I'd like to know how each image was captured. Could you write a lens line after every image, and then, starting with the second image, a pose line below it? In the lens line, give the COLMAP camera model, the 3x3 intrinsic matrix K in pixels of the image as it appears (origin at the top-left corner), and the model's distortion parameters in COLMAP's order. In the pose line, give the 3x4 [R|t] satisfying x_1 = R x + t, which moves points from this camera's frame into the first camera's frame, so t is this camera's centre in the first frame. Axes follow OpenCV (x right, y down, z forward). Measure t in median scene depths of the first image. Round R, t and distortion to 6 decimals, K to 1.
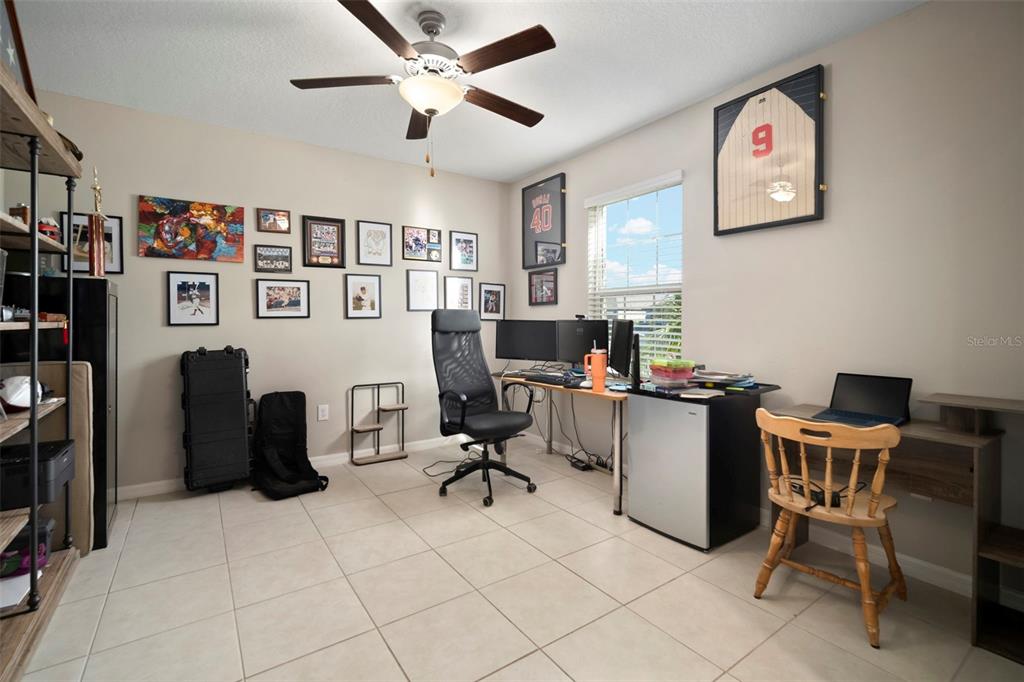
lens RADIAL K [[462.0, 0, 510.5], [0, 462.0, 320.3], [0, 0, 1]] dist [-0.000584, -0.000033]
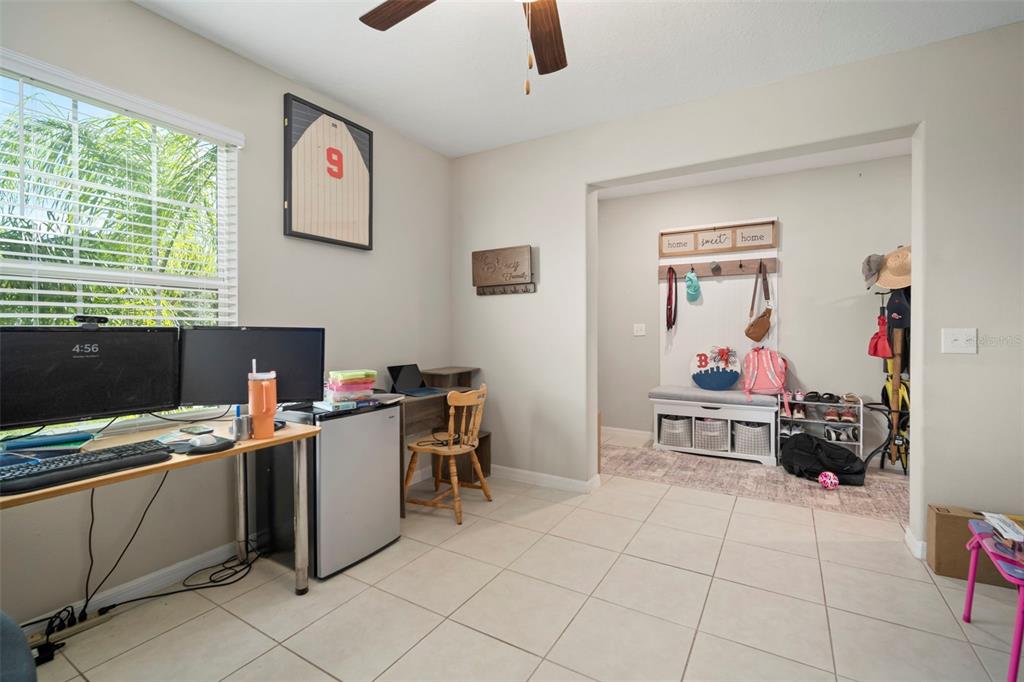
lens RADIAL K [[455.2, 0, 516.1], [0, 455.2, 338.3], [0, 0, 1]] dist [-0.012220, 0.000006]
pose [[-0.411421, -0.007859, 0.911412, -0.597214], [0.008453, 0.999887, 0.012437, 0.011456], [-0.911406, 0.012821, -0.411308, 1.053804]]
